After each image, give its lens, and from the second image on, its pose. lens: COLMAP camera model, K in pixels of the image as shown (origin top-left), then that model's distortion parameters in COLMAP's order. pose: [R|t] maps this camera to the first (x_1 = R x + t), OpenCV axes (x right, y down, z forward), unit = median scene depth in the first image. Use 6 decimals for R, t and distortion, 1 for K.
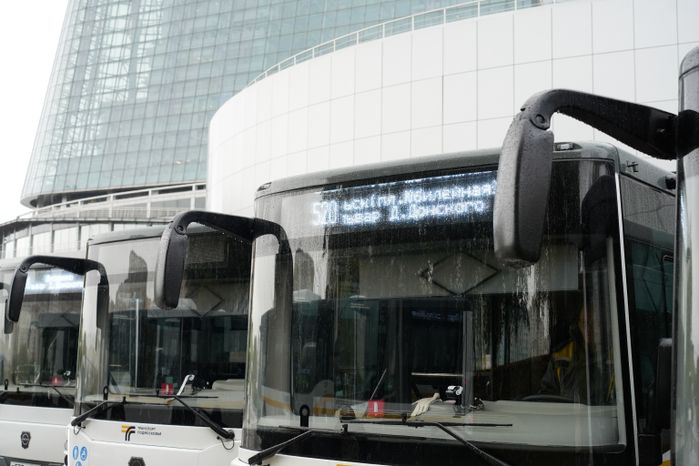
lens RADIAL K [[942.1, 0, 349.5], [0, 942.1, 233.0], [0, 0, 1]] dist [0.015564, 0.036449]
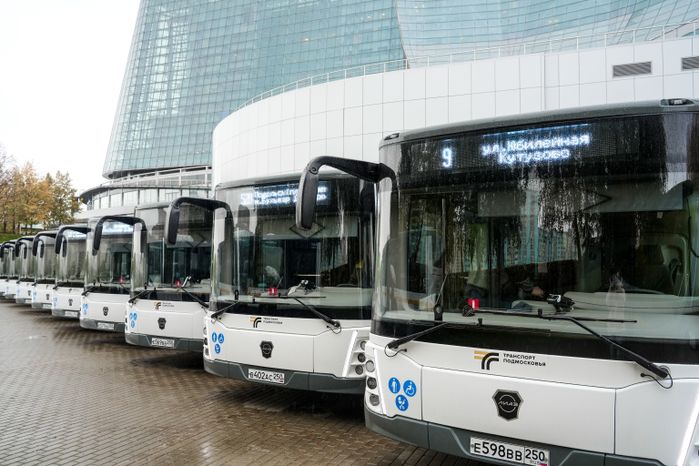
lens RADIAL K [[560.0, 0, 349.5], [0, 560.0, 233.0], [0, 0, 1]] dist [0.002188, 0.003782]
pose [[0.997081, -0.003029, 0.076295, 0.051805], [-0.002524, 0.997360, 0.072577, -0.017546], [-0.076313, -0.072558, 0.994440, -0.123834]]
